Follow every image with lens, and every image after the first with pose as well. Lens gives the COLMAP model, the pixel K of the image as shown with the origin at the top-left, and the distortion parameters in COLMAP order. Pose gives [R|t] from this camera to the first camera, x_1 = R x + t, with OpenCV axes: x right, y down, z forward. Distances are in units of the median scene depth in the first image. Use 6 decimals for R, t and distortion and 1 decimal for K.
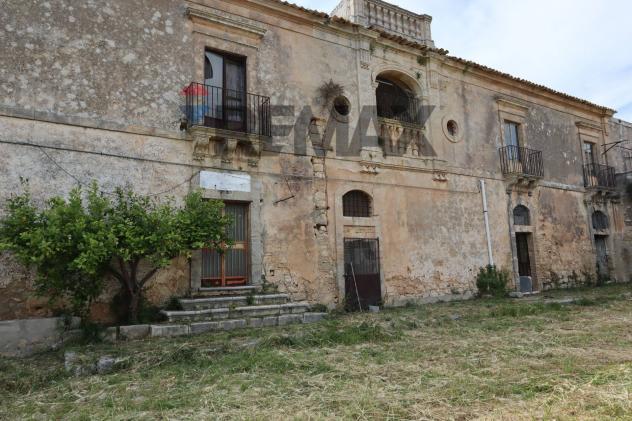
lens RADIAL K [[425.5, 0, 315.5], [0, 425.5, 214.1], [0, 0, 1]] dist [-0.001668, 0.004106]
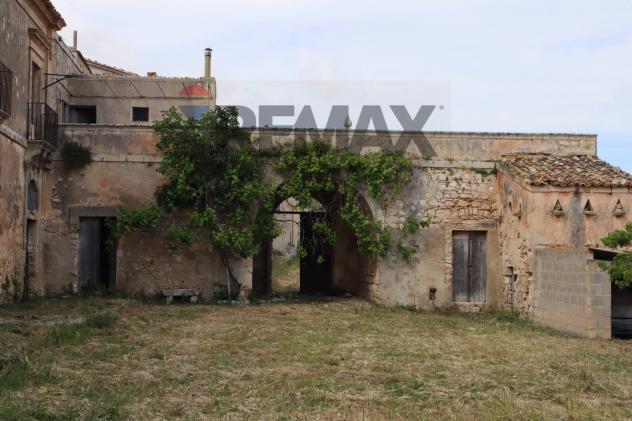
lens RADIAL K [[929.7, 0, 316.0], [0, 929.7, 210.5], [0, 0, 1]] dist [0.000917, -0.005479]
pose [[0.437446, 0.094203, 0.894297, -0.566968], [-0.152887, 0.987810, -0.029269, 0.019514], [-0.886152, -0.123923, 0.446517, 0.059432]]
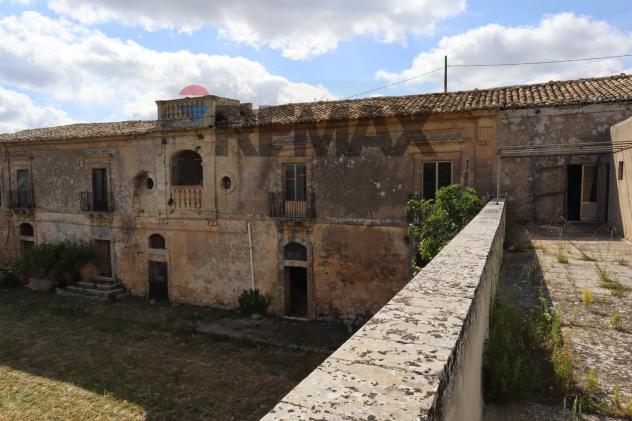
lens RADIAL K [[441.5, 0, 316.5], [0, 441.5, 213.5], [0, 0, 1]] dist [-0.007214, 0.001269]
pose [[0.561152, 0.097215, -0.821984, 1.991204], [0.104600, 0.976788, 0.186932, -0.416442], [0.821077, -0.190877, 0.537958, 0.605954]]
